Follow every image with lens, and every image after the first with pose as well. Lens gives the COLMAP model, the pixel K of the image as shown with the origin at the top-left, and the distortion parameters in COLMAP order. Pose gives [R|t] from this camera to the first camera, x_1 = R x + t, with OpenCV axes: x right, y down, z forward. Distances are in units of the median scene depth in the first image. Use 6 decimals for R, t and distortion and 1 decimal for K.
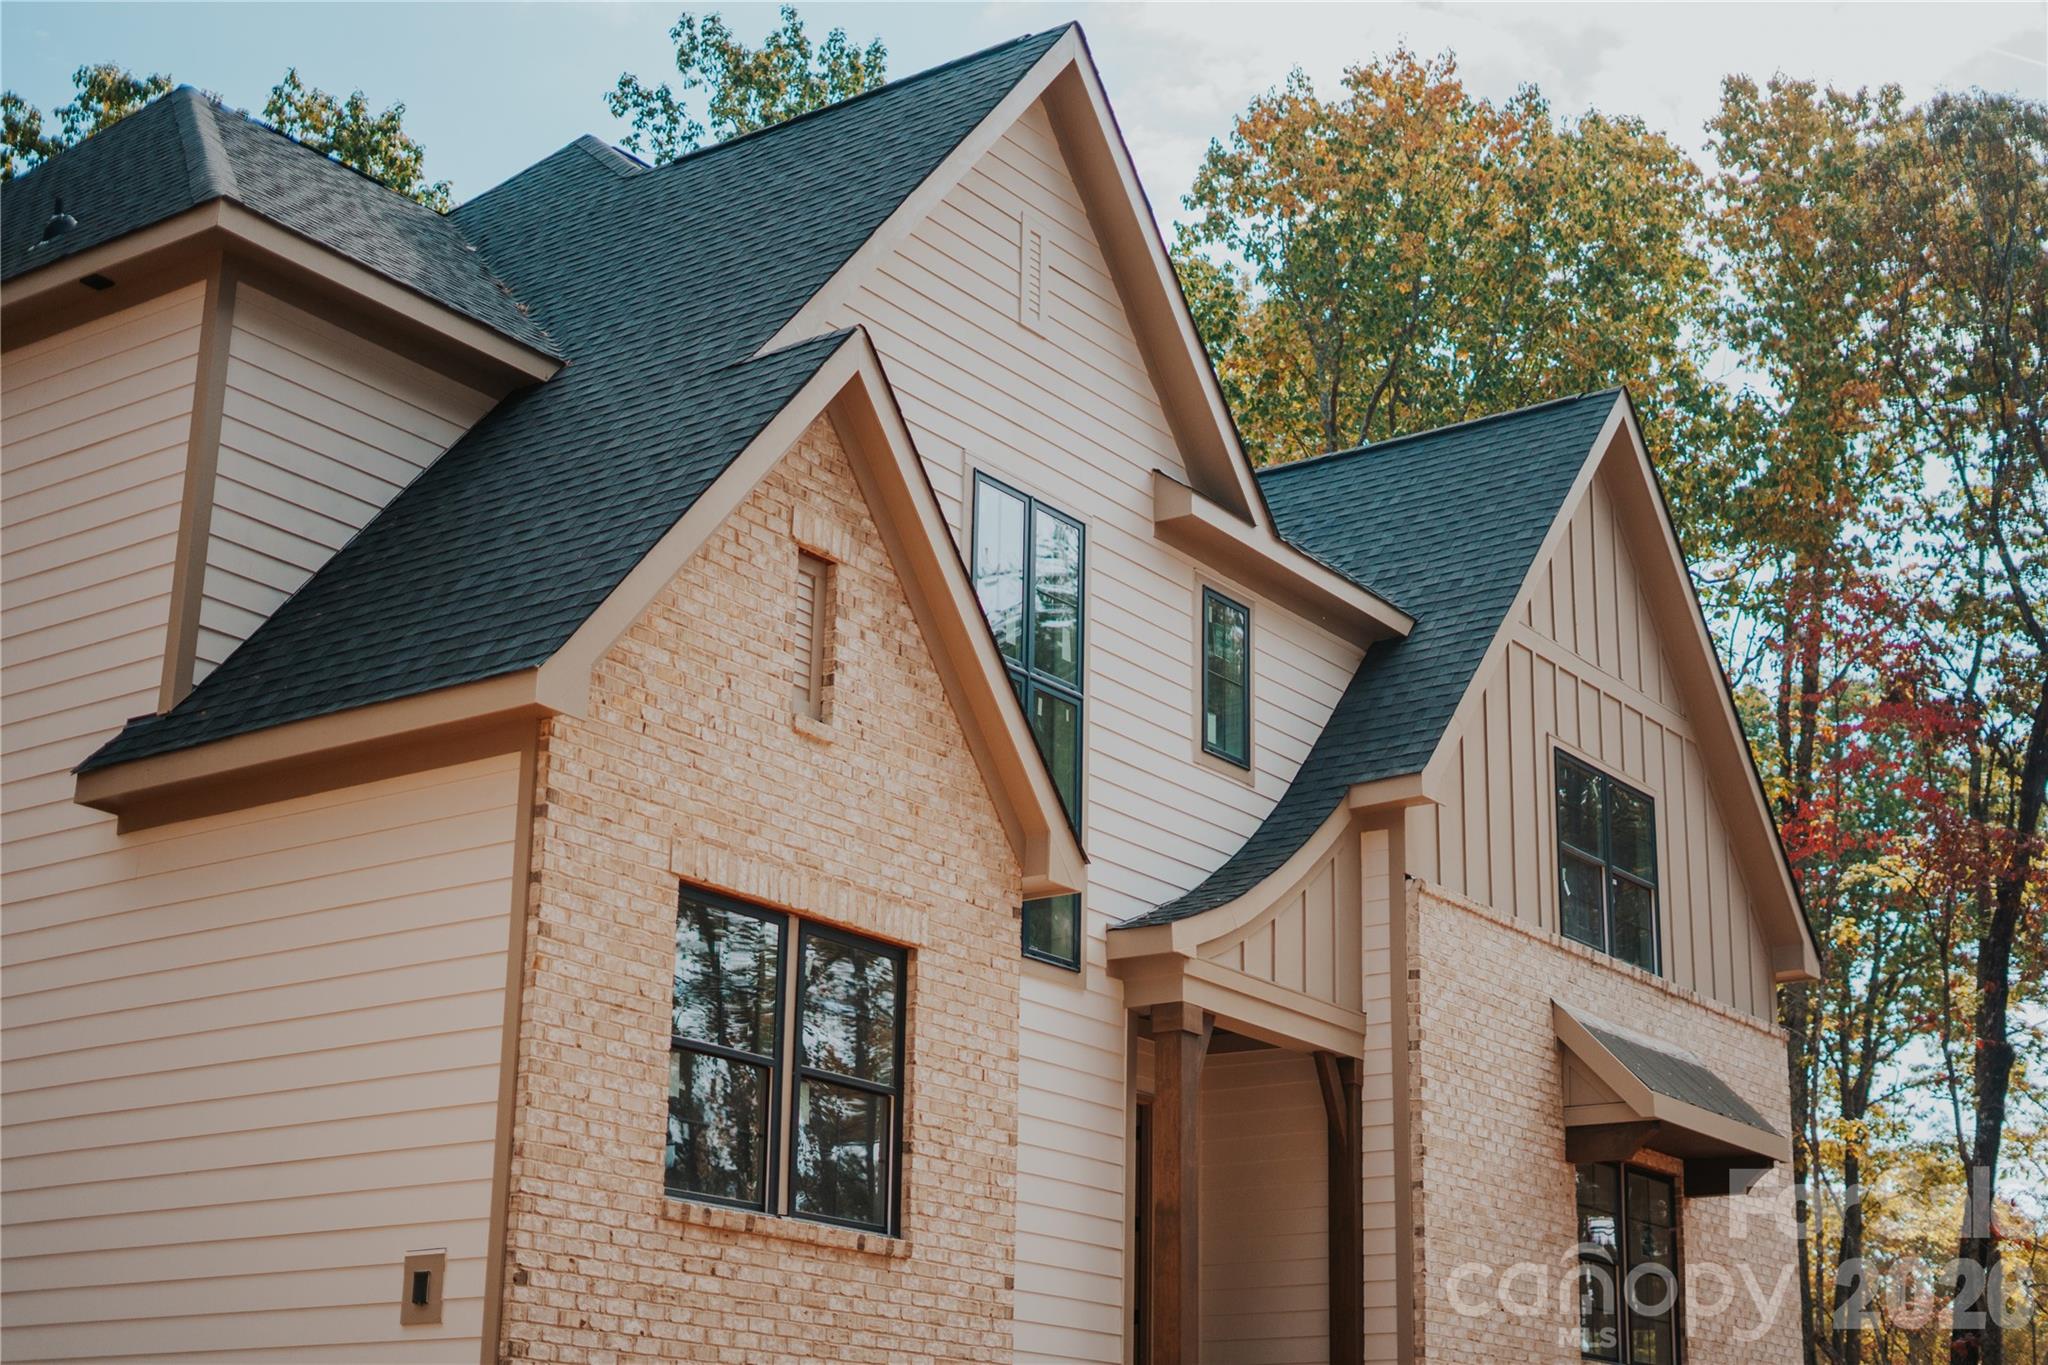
lens RADIAL K [[2984.8, 0, 1024.0], [0, 2984.8, 682.5], [0, 0, 1]] dist [-0.058258, -0.038113]
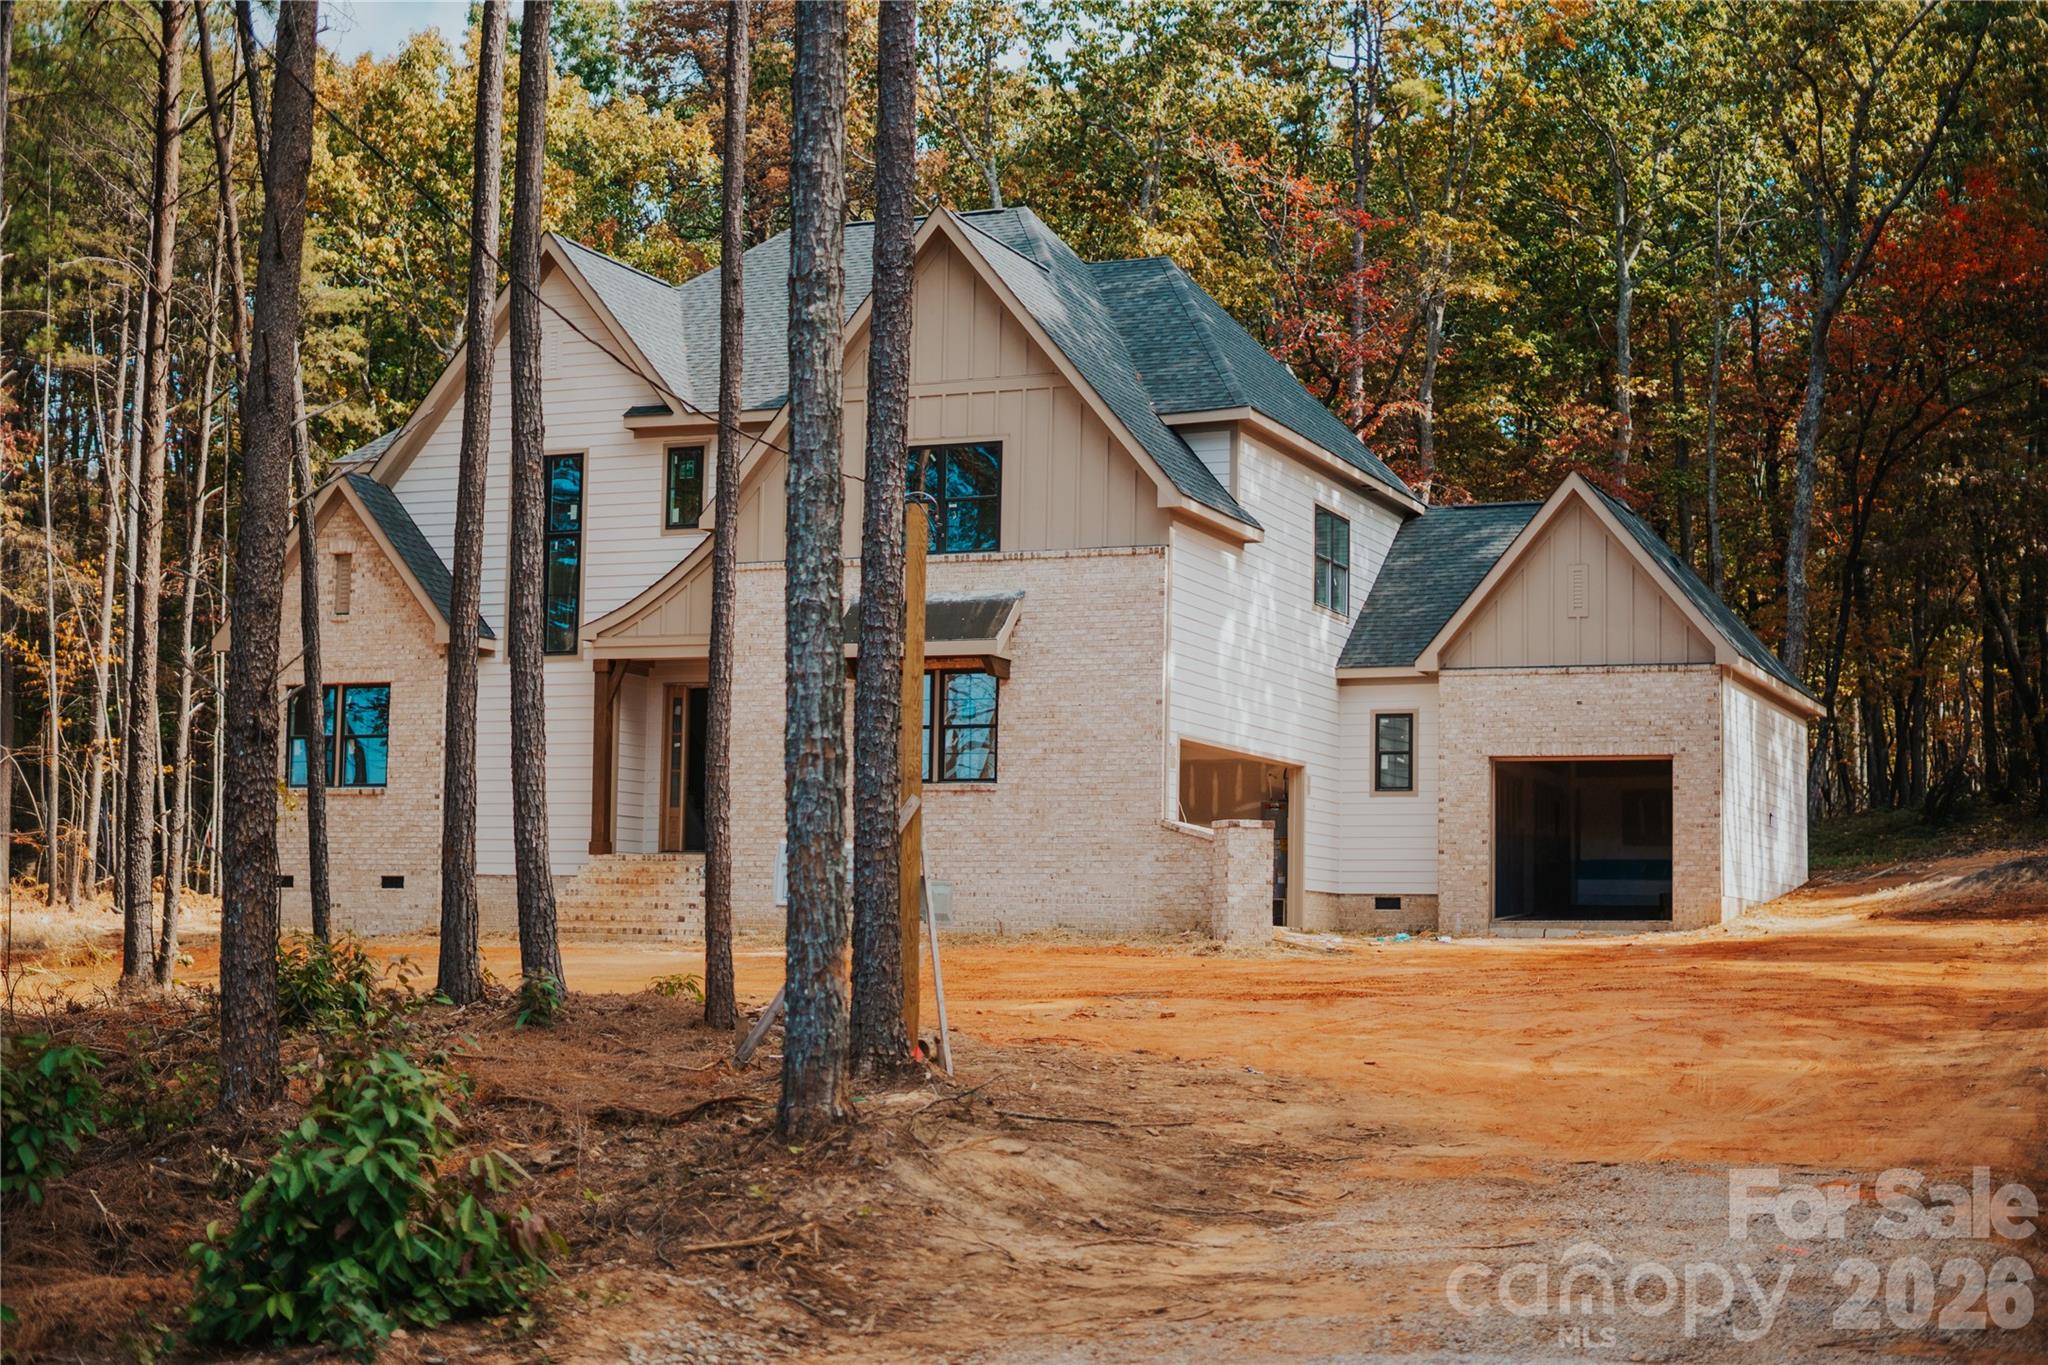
lens RADIAL K [[2963.5, 0, 1024.0], [0, 2963.5, 682.5], [0, 0, 1]] dist [-0.021592, -0.095448]
pose [[0.222502, -0.108167, -0.968913, 2.338156], [0.278513, 0.959462, -0.043154, 0.315177], [0.934304, -0.260253, 0.243608, 0.748676]]
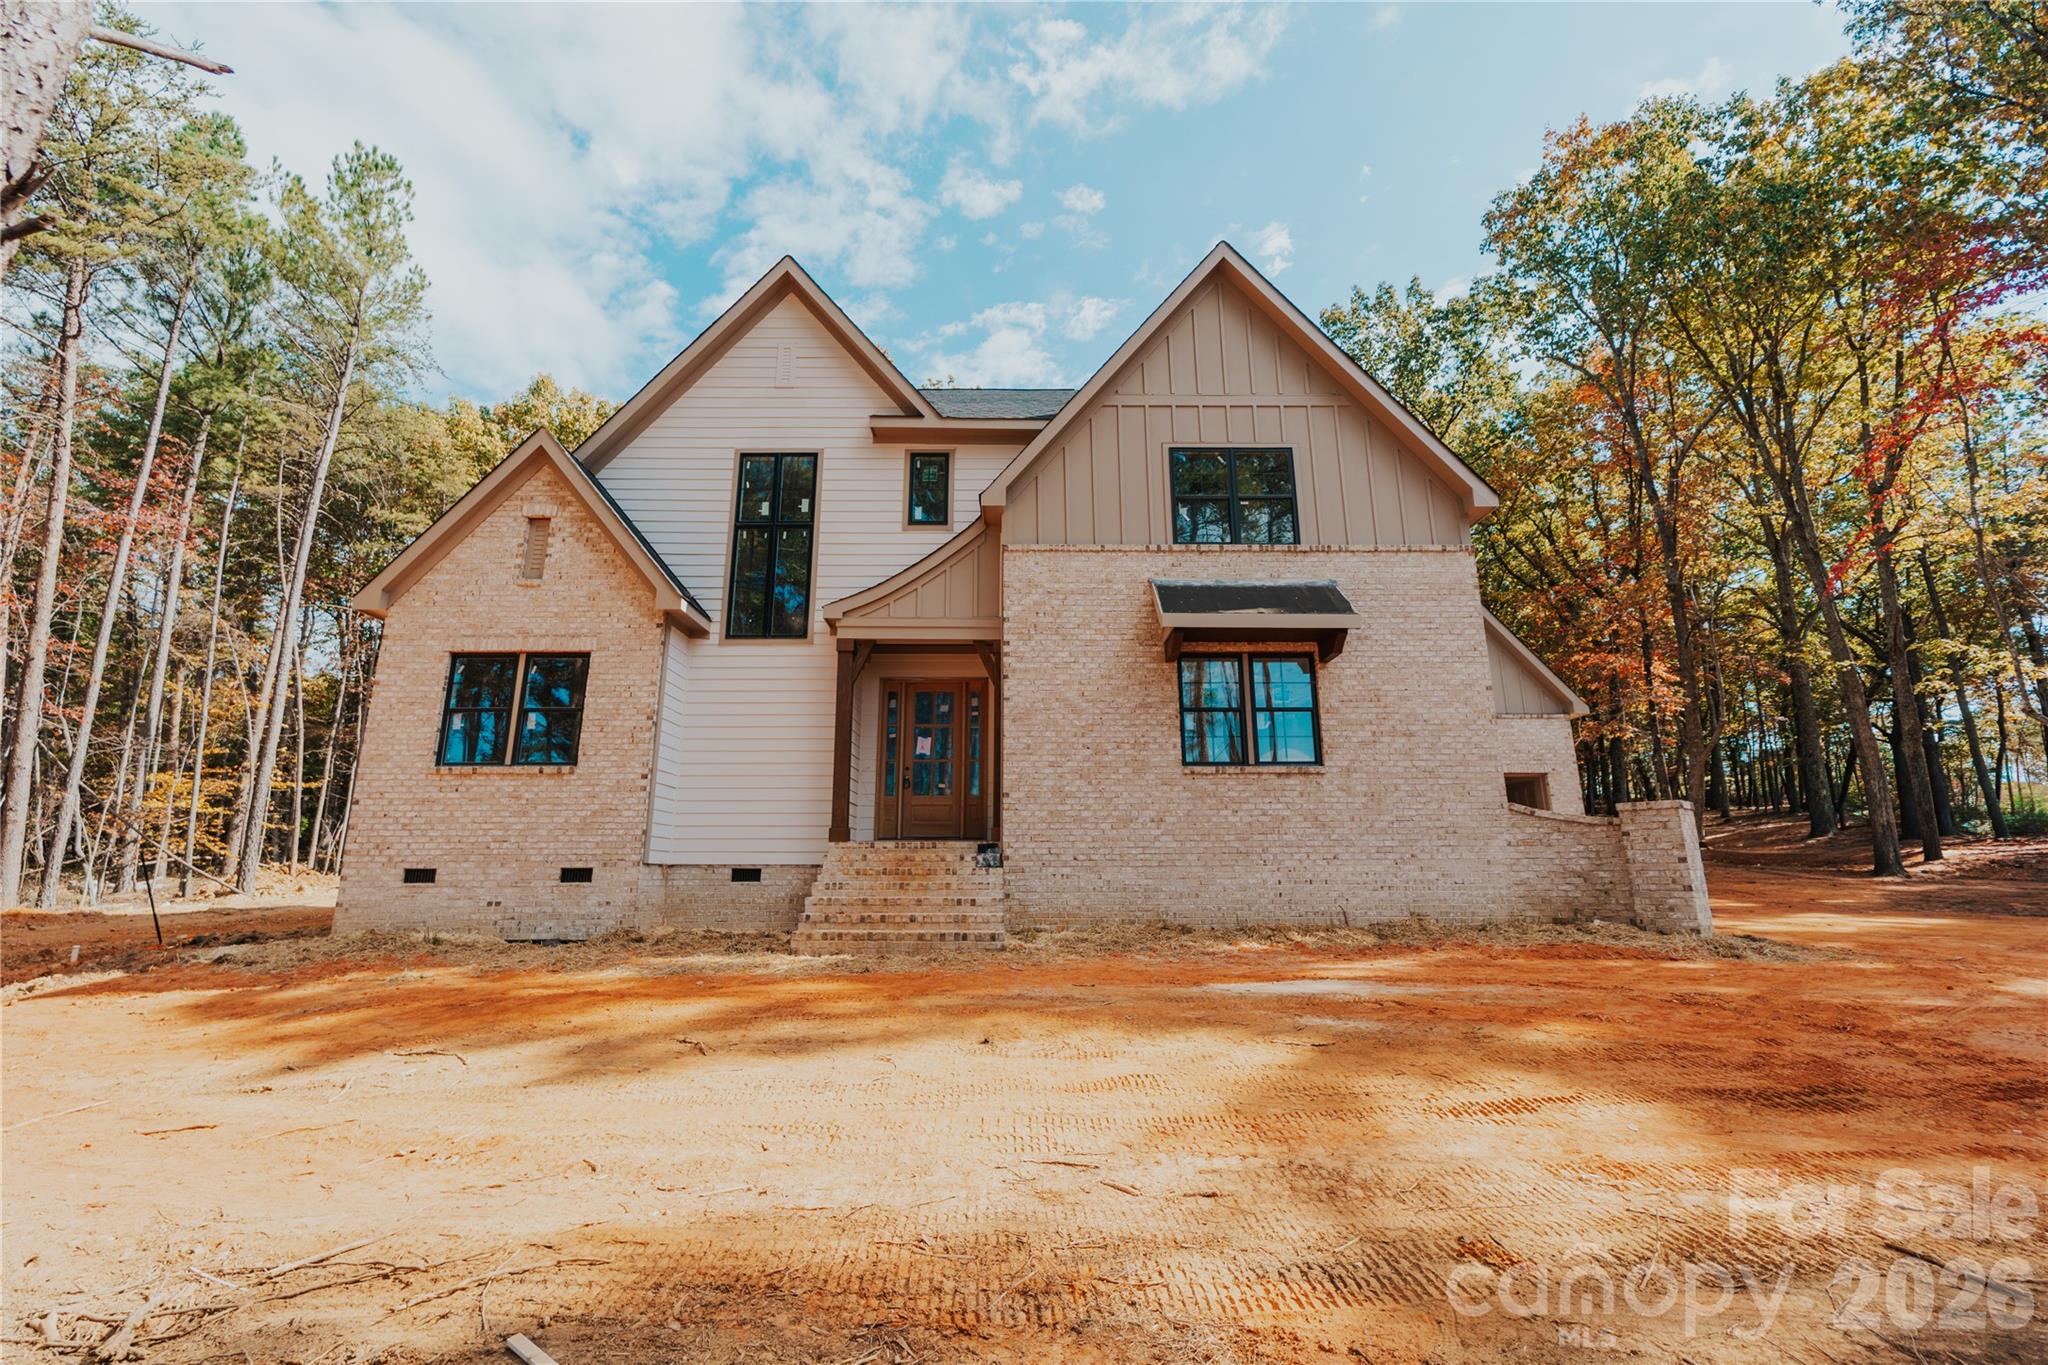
lens RADIAL K [[818.3, 0, 1023.8], [0, 818.3, 689.5], [0, 0, 1]] dist [-0.001344, 0.000080]
pose [[0.594101, -0.202934, -0.778371, 0.607260], [0.253986, 0.965476, -0.057858, 0.215176], [0.763240, -0.163322, 0.625132, 0.715897]]
